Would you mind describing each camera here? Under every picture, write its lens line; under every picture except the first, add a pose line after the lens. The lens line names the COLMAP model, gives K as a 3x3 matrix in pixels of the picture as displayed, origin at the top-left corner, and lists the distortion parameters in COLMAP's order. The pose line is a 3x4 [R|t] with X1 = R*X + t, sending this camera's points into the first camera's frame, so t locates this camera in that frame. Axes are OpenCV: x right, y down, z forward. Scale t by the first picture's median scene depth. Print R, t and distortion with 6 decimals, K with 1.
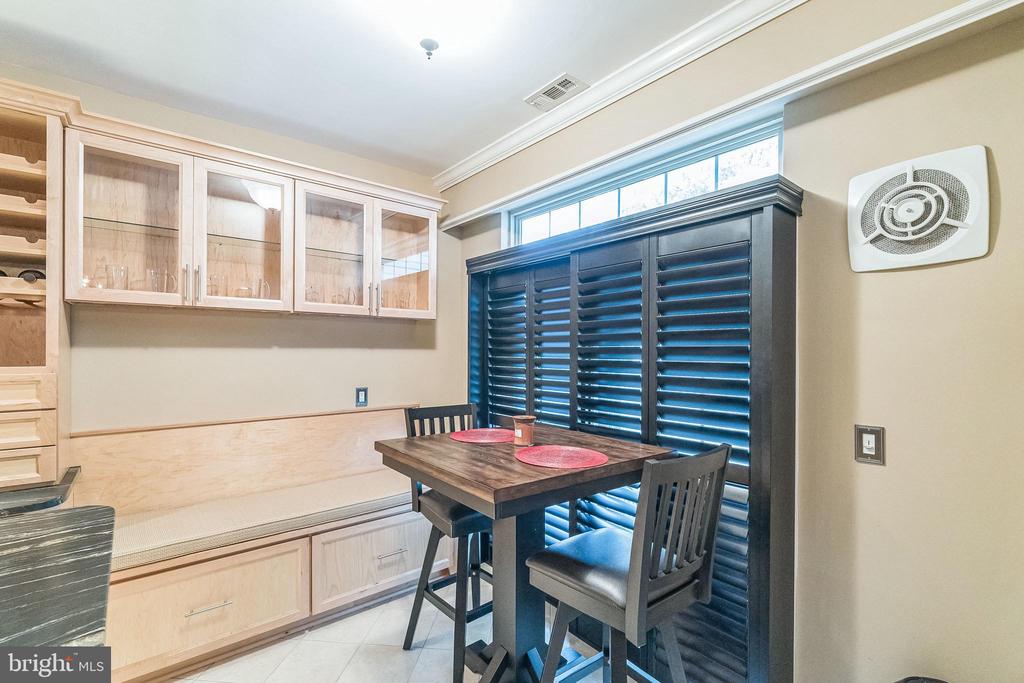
lens RADIAL K [[458.6, 0, 513.0], [0, 458.6, 346.4], [0, 0, 1]] dist [-0.002819, -0.000711]
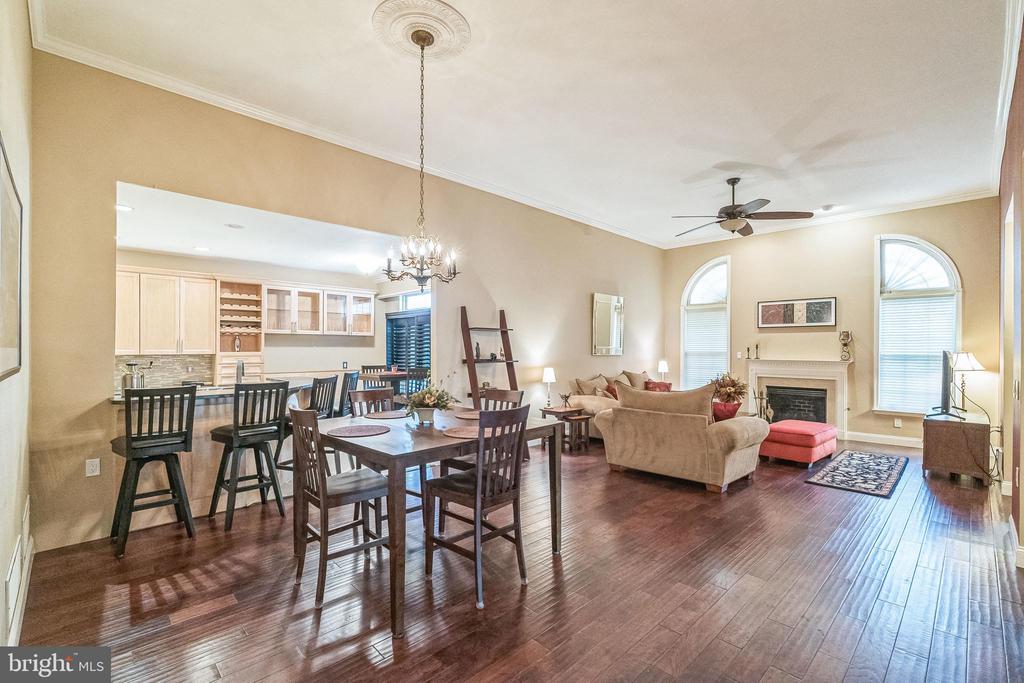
lens RADIAL K [[458.6, 0, 511.0], [0, 458.6, 344.2], [0, 0, 1]] dist [-0.002819, -0.000711]
pose [[0.995963, -0.001226, 0.089756, 0.420666], [0.001484, 0.999995, -0.002808, -0.002991], [-0.089752, 0.002929, 0.995960, -1.867222]]
